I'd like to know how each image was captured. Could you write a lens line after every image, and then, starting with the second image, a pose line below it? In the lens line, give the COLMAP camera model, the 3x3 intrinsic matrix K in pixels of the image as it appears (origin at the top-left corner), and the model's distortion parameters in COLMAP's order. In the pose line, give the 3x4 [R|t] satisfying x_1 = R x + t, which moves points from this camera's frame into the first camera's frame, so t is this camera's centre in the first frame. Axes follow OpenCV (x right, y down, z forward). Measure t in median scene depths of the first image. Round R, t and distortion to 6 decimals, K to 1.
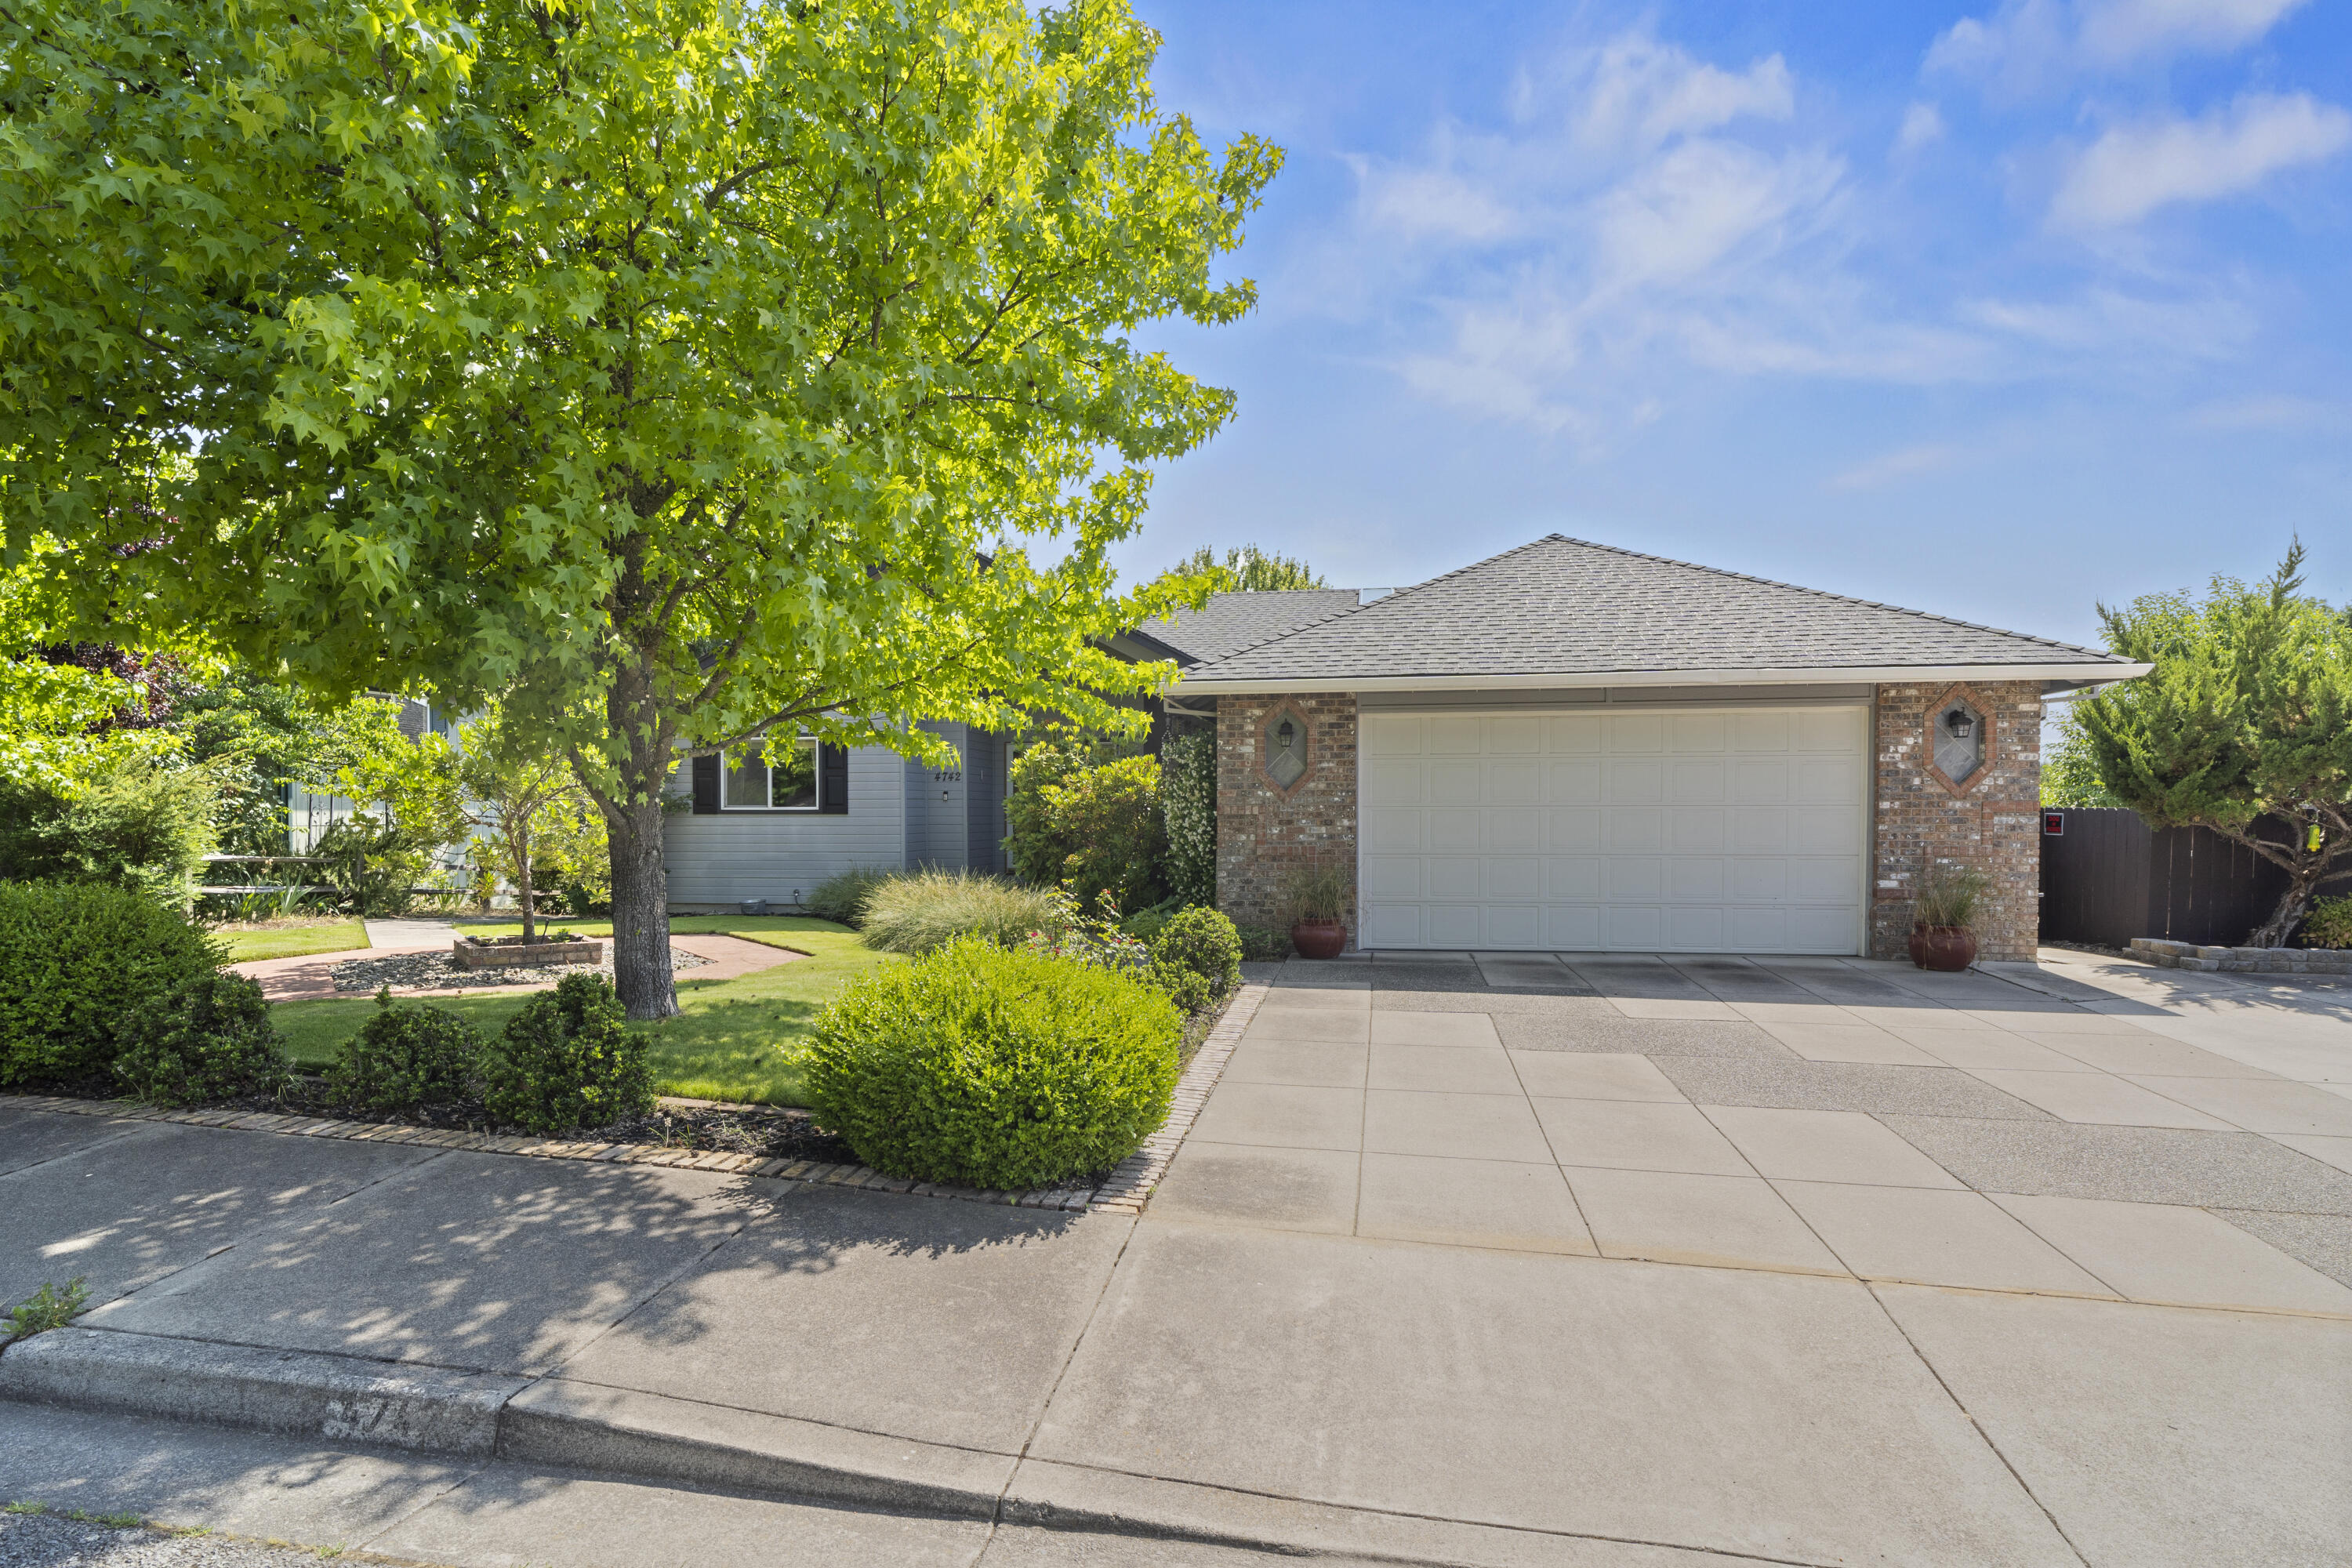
lens RADIAL K [[1225.3, 0, 1172.3], [0, 1225.3, 794.4], [0, 0, 1]] dist [-0.001108, 0.000432]
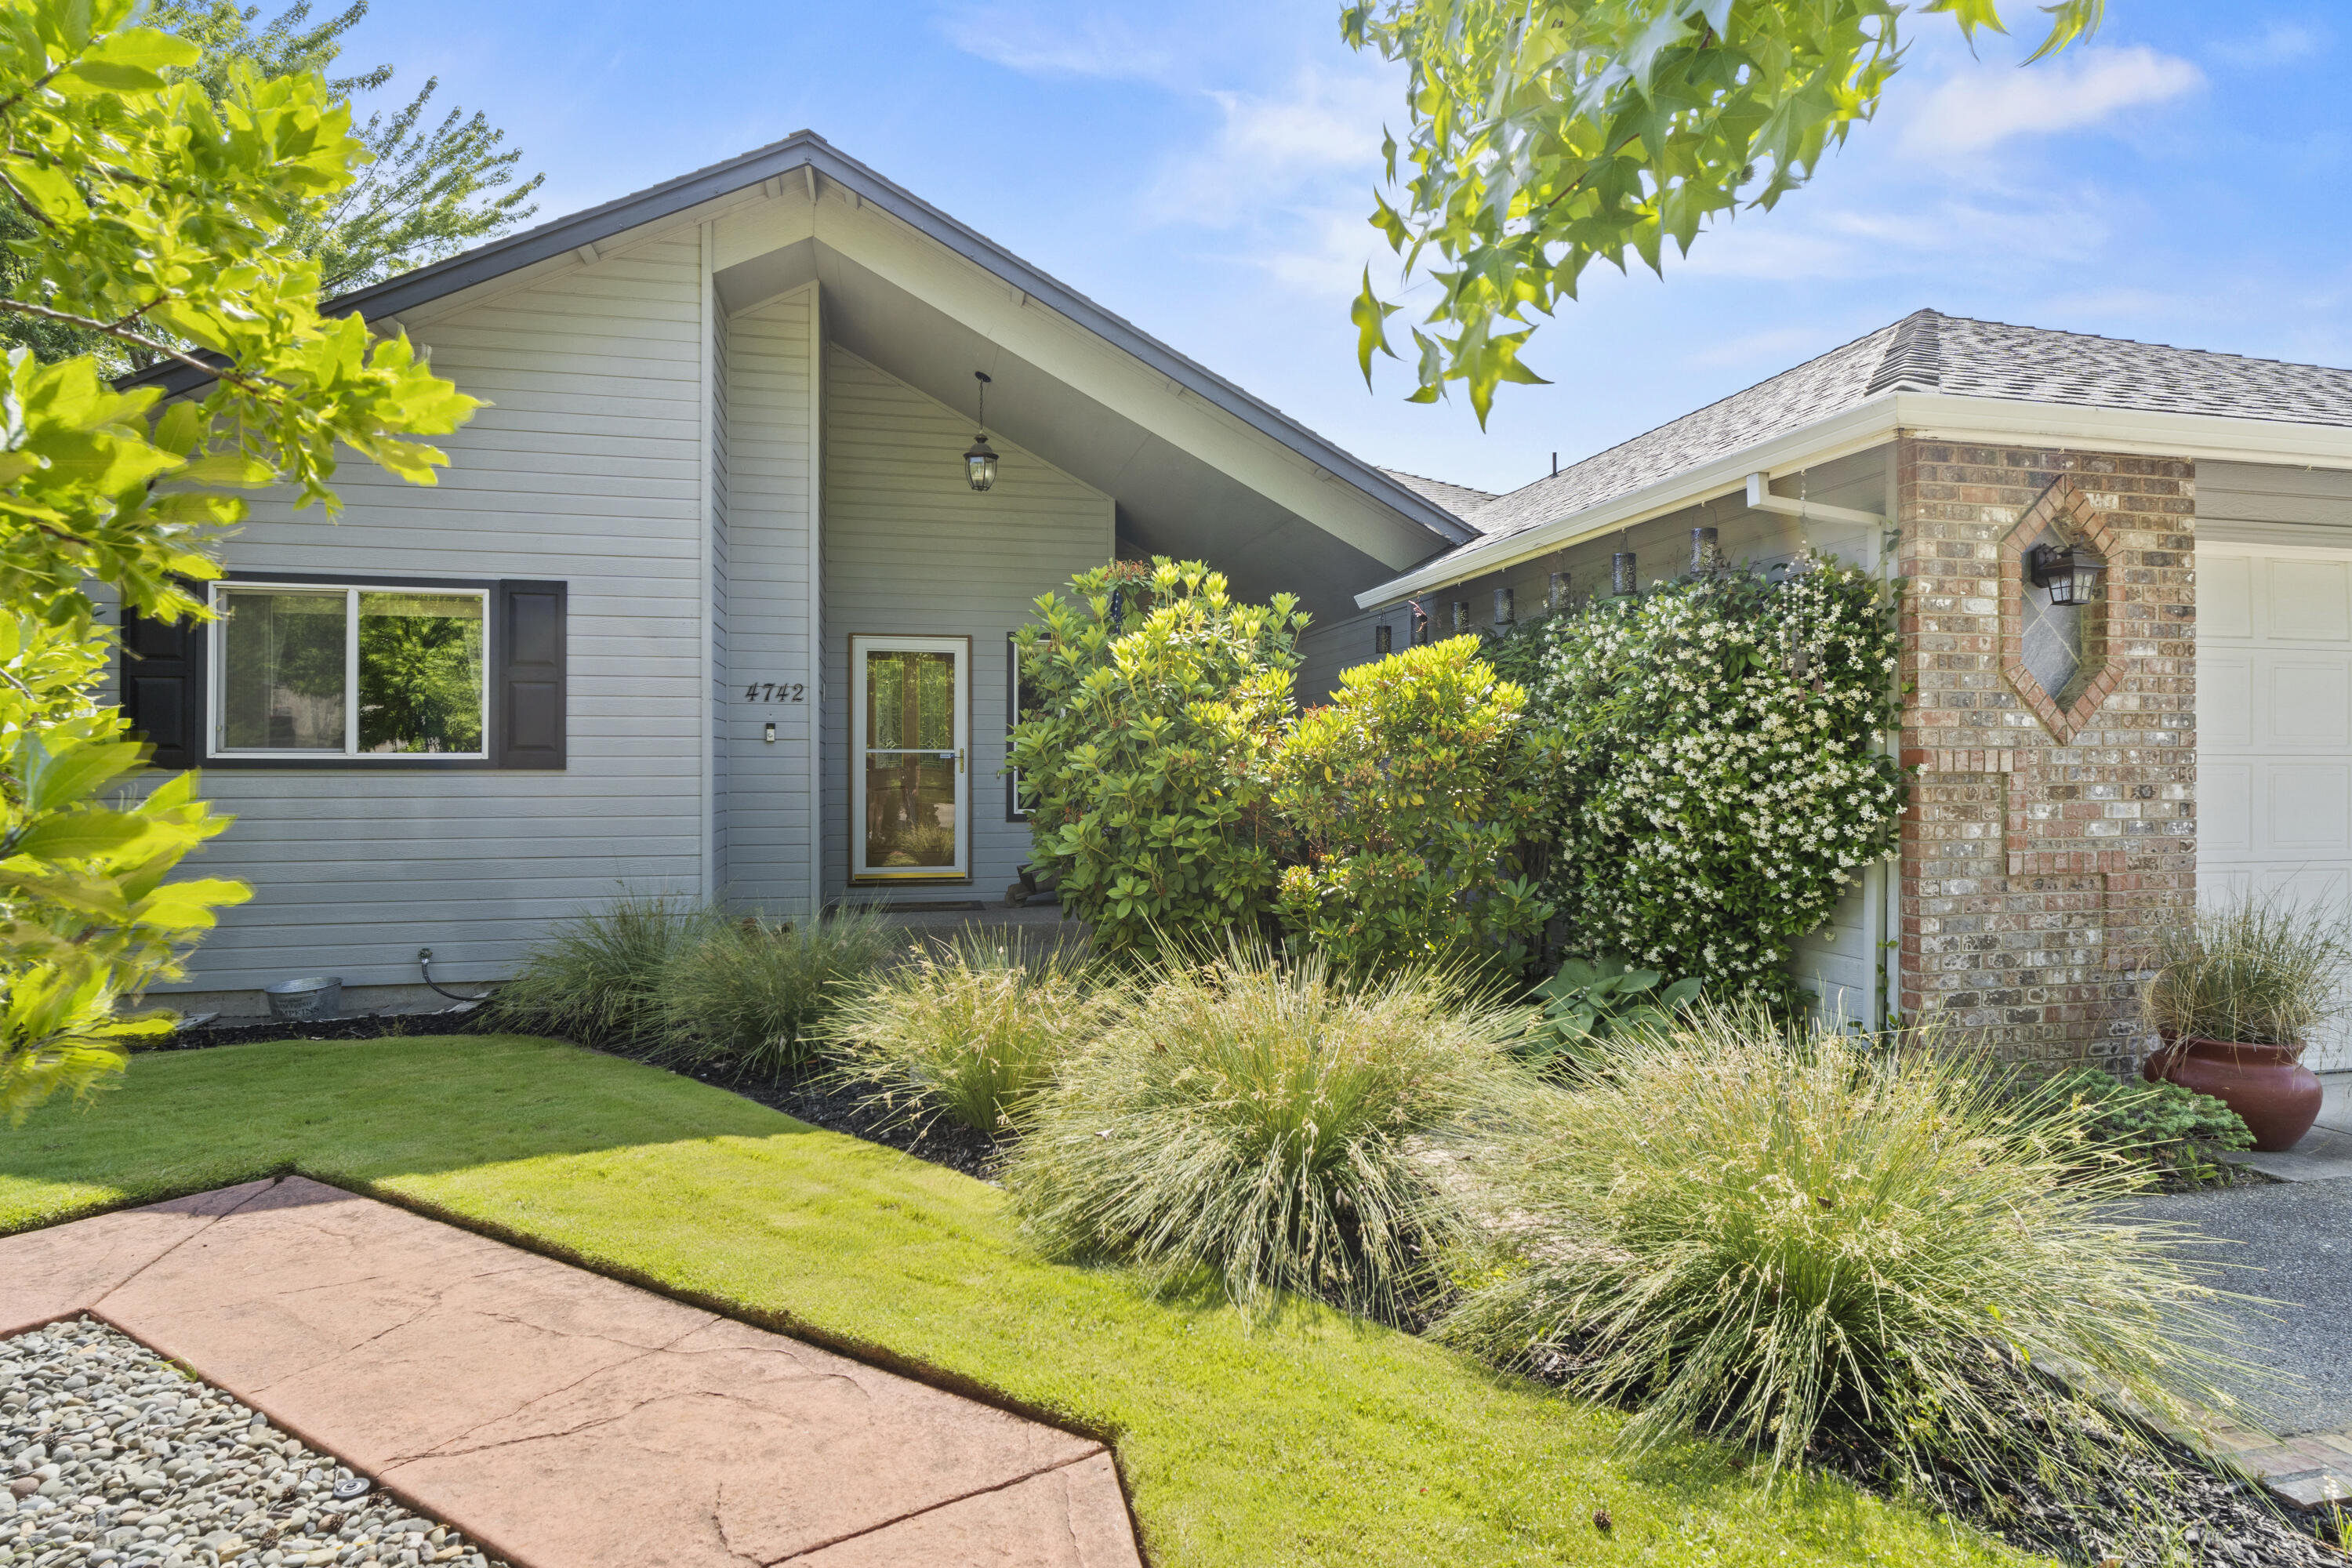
lens RADIAL K [[1225.3, 0, 1174.7], [0, 1225.3, 773.3], [0, 0, 1]] dist [-0.001108, 0.000432]
pose [[0.923574, 0.001213, 0.383417, -0.330204], [-0.007705, 0.999852, 0.015396, 0.012588], [-0.383342, -0.017174, 0.923447, 0.736364]]
